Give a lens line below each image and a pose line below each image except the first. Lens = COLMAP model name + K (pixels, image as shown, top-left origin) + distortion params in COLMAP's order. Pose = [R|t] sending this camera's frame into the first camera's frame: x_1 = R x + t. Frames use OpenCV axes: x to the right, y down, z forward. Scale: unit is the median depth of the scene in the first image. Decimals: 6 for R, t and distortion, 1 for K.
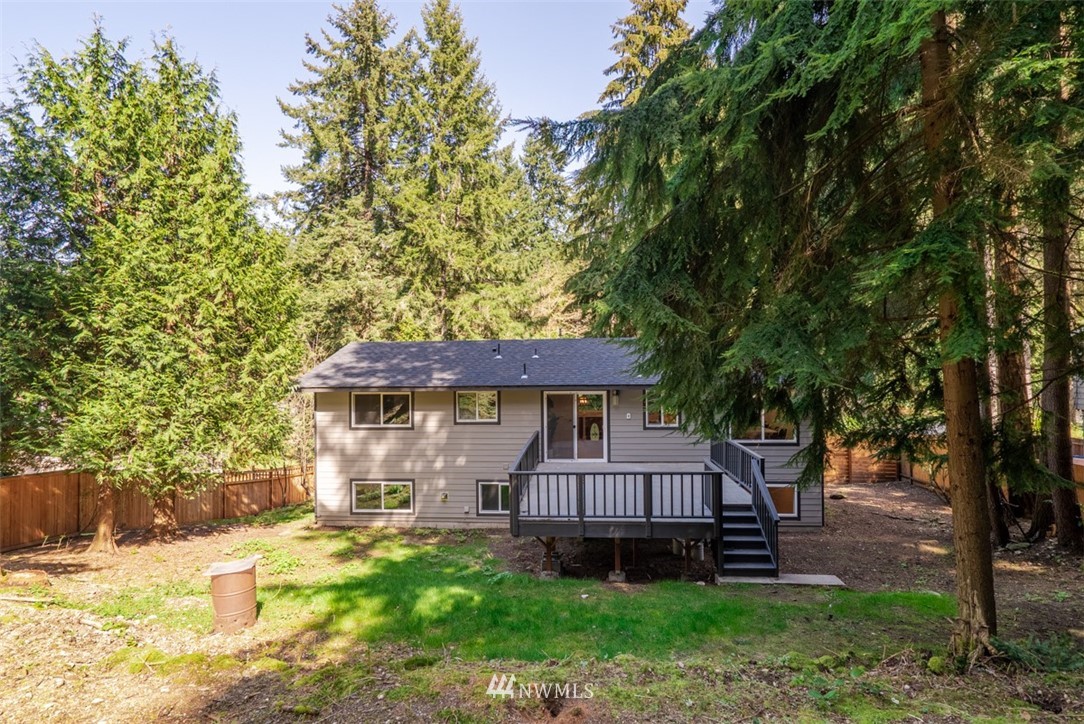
lens RADIAL K [[538.3, 0, 542.0], [0, 538.3, 362.0], [0, 0, 1]] dist [-0.000752, -0.000177]
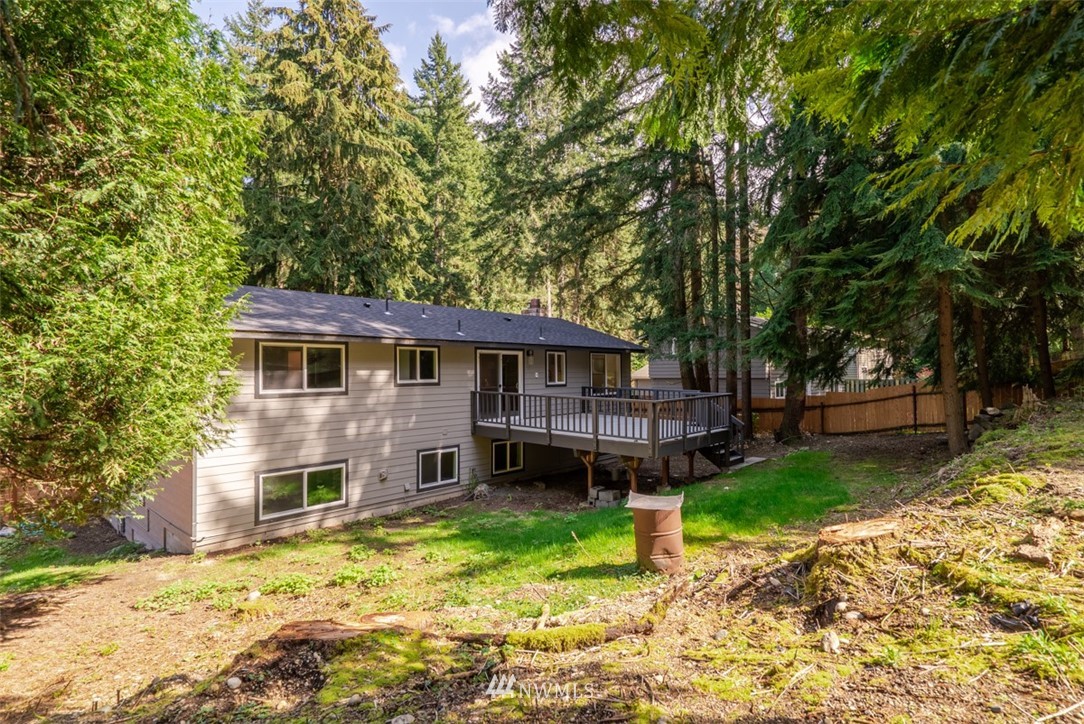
lens RADIAL K [[538.3, 0, 542.0], [0, 538.3, 362.0], [0, 0, 1]] dist [-0.000752, -0.000177]
pose [[0.614589, 0.017951, 0.788643, -0.687441], [-0.008349, 0.999833, -0.016251, 0.091387], [-0.788803, 0.003403, 0.614637, 0.318196]]
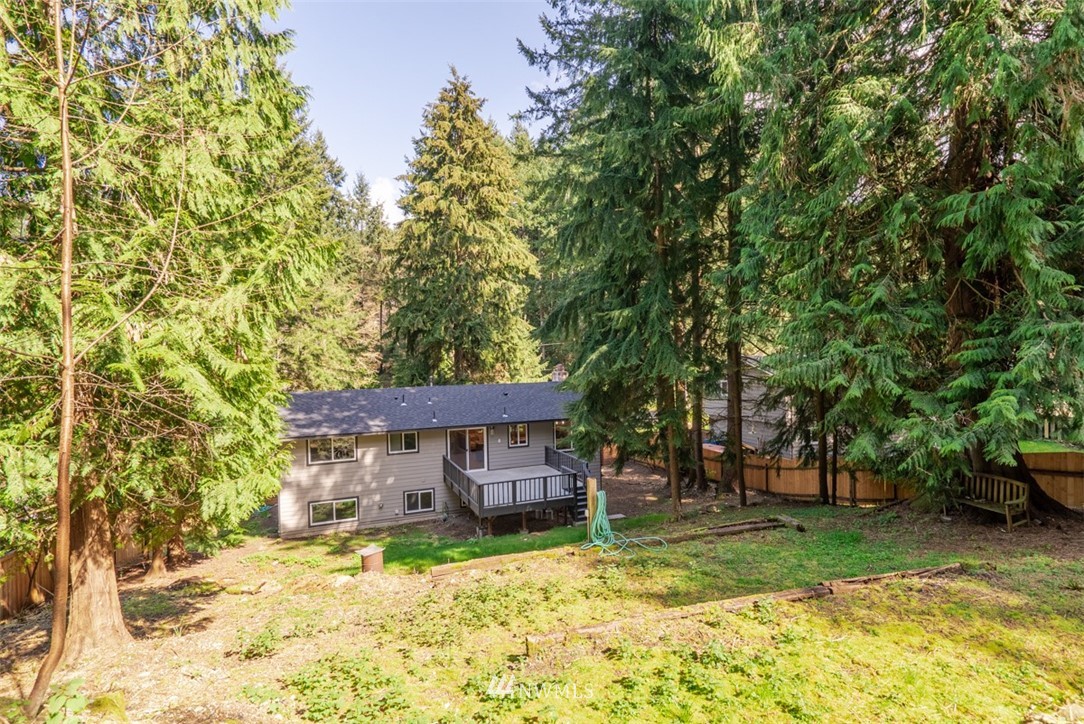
lens RADIAL K [[538.3, 0, 542.0], [0, 538.3, 362.0], [0, 0, 1]] dist [-0.000752, -0.000177]
pose [[0.887072, -0.011517, 0.461487, -0.469671], [0.004005, 0.999843, 0.017253, -0.164211], [-0.461613, -0.013457, 0.886979, -0.495706]]
